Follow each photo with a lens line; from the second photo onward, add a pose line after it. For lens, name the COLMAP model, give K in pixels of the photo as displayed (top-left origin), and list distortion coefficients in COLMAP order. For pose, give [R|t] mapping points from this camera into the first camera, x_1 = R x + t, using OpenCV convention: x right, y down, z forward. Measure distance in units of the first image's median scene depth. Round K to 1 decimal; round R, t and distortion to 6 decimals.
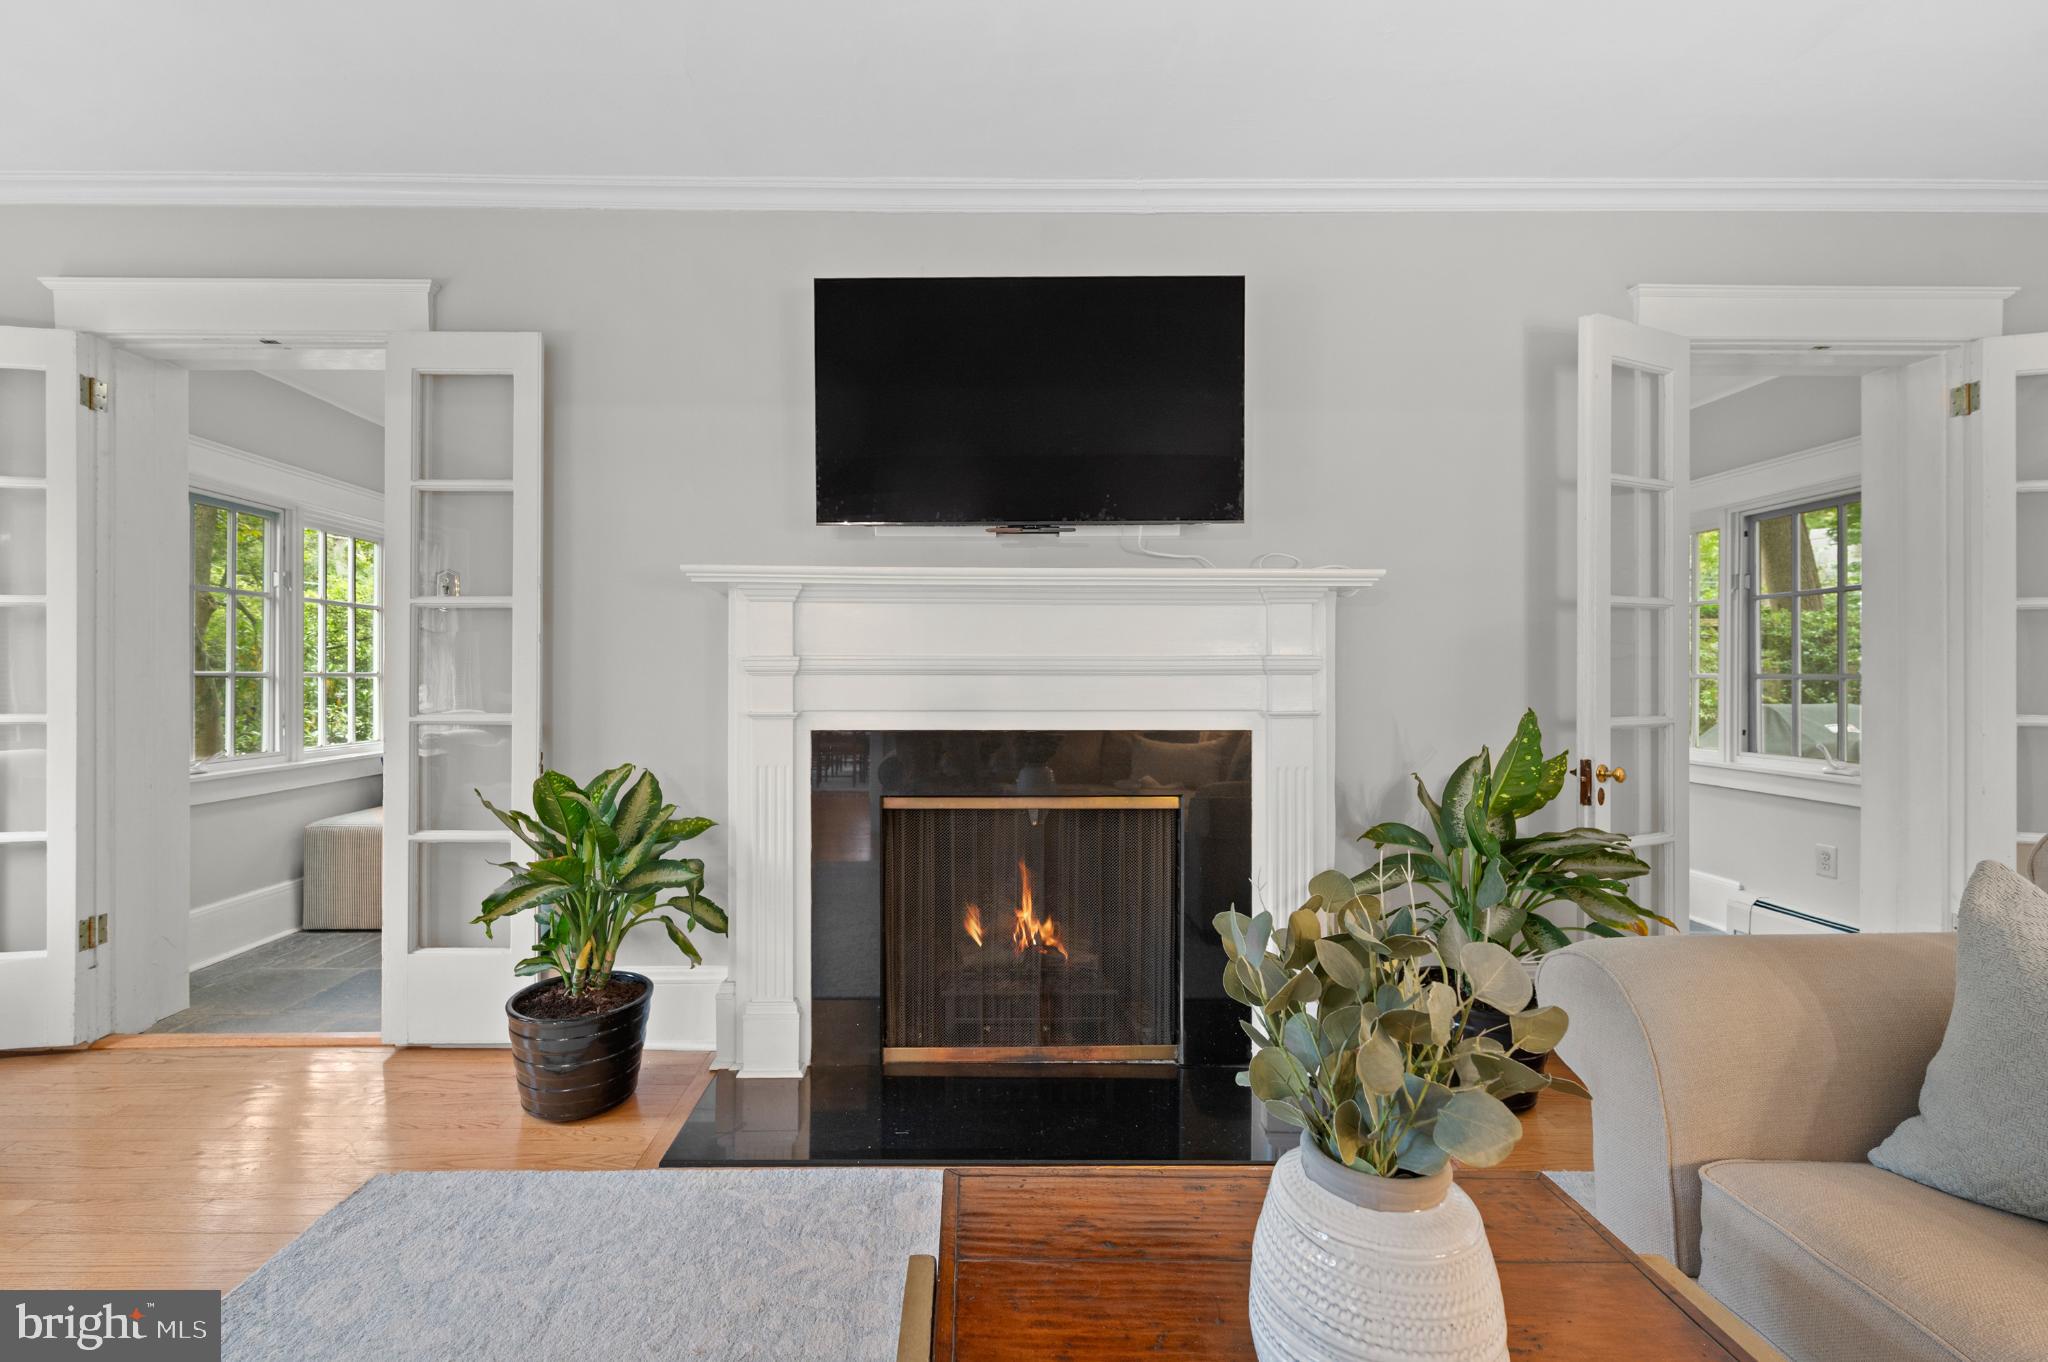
lens RADIAL K [[825.4, 0, 1063.2], [0, 825.4, 679.9], [0, 0, 1]] dist [0.001023, -0.000574]
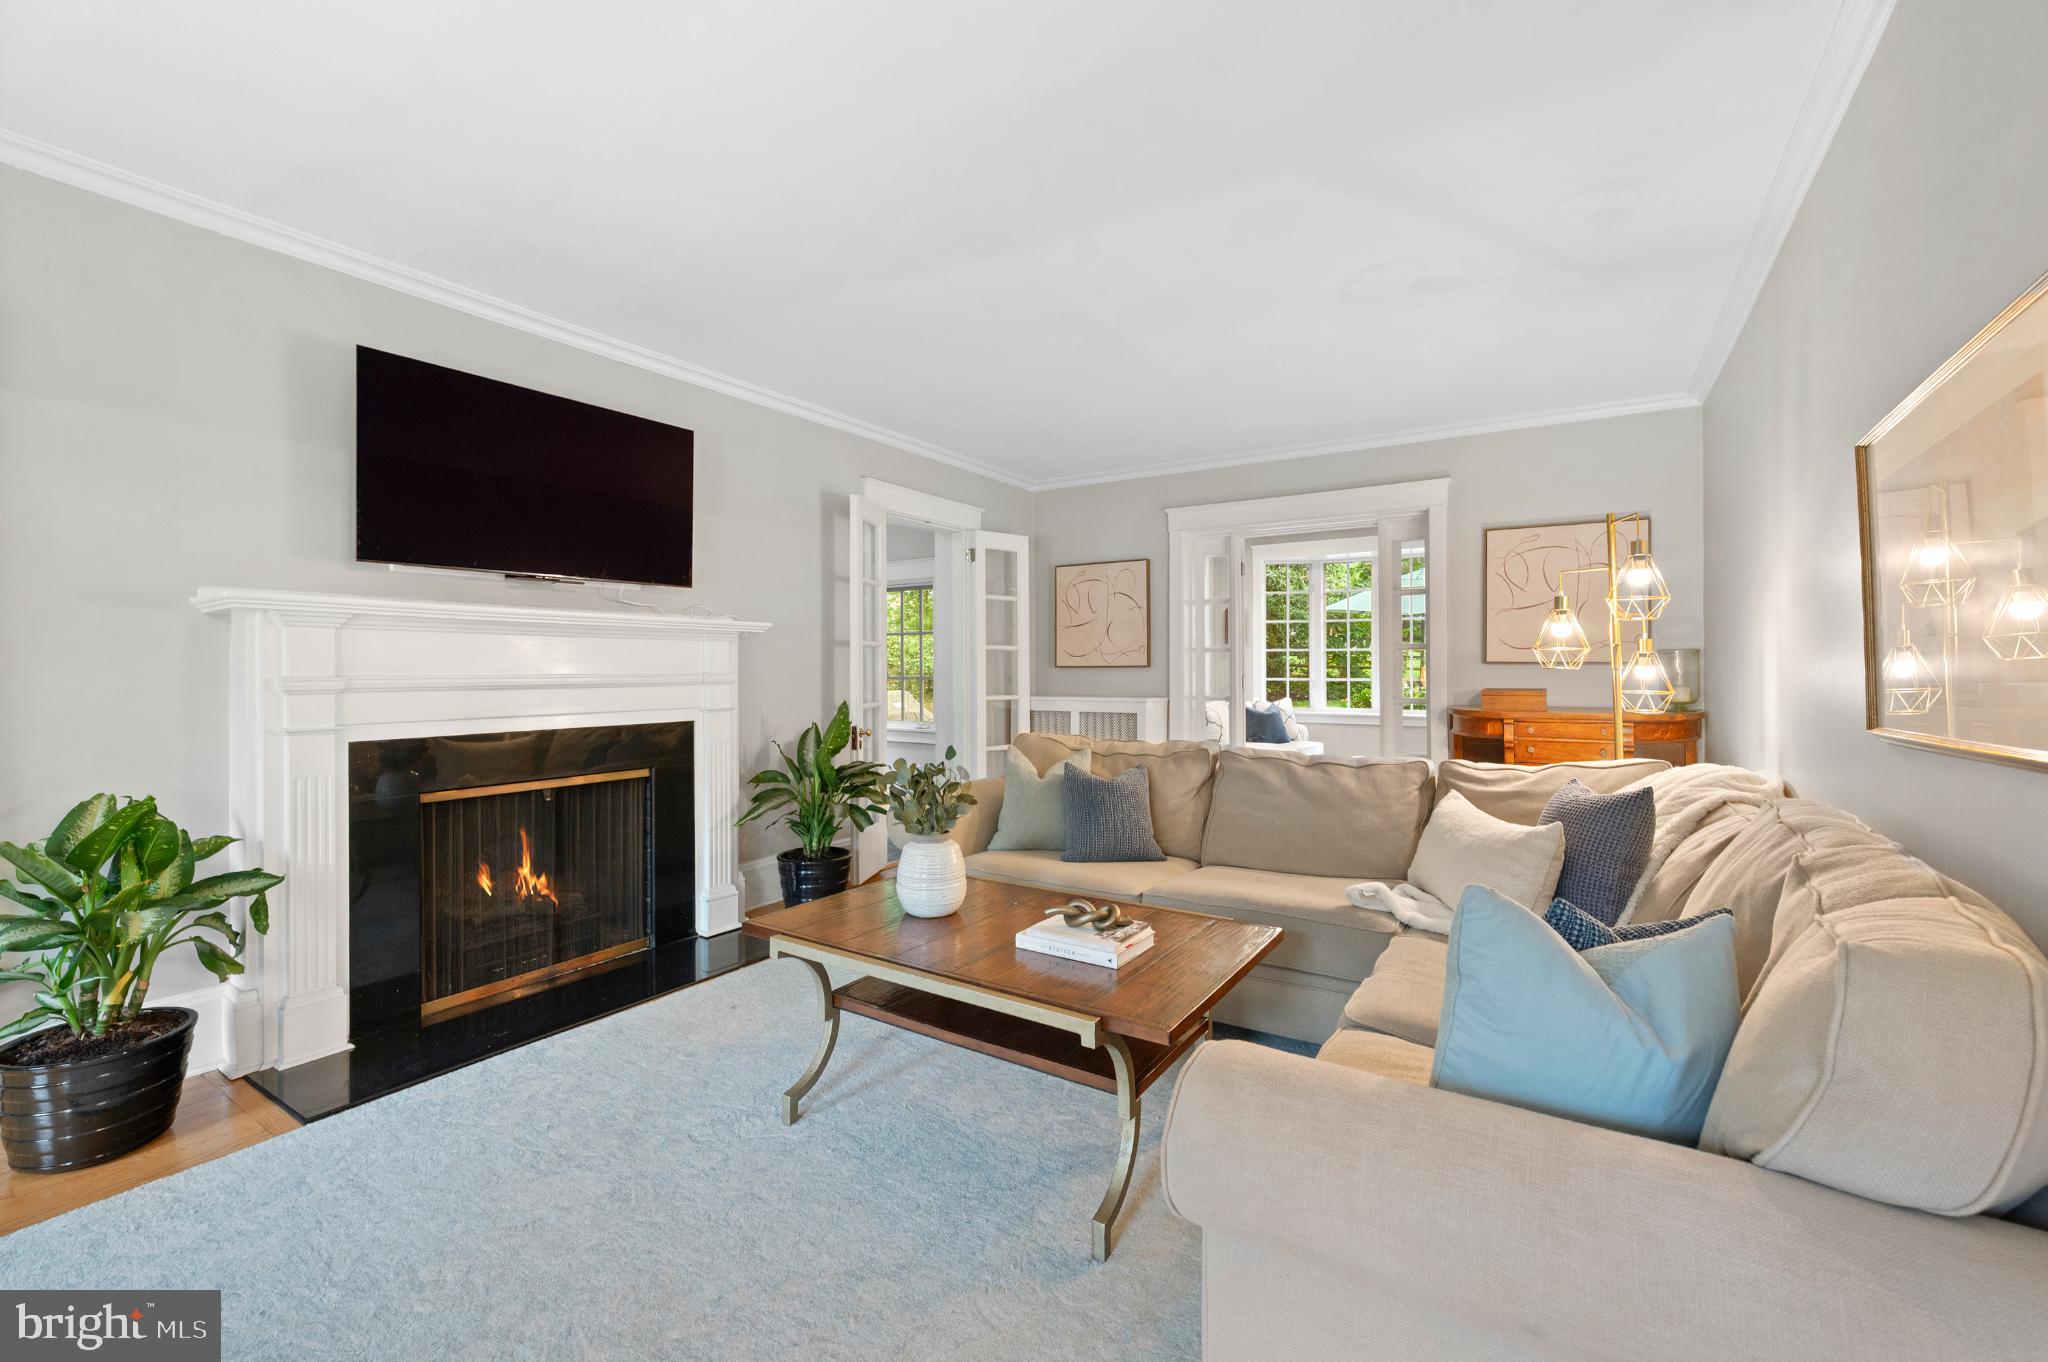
lens RADIAL K [[825.4, 0, 1035.2], [0, 825.4, 667.7], [0, 0, 1]] dist [0.001023, -0.000574]
pose [[0.550989, -0.002324, 0.834509, -0.714401], [0.008293, 0.999962, -0.002691, -0.029115], [-0.834471, 0.008404, 0.550987, -0.395211]]
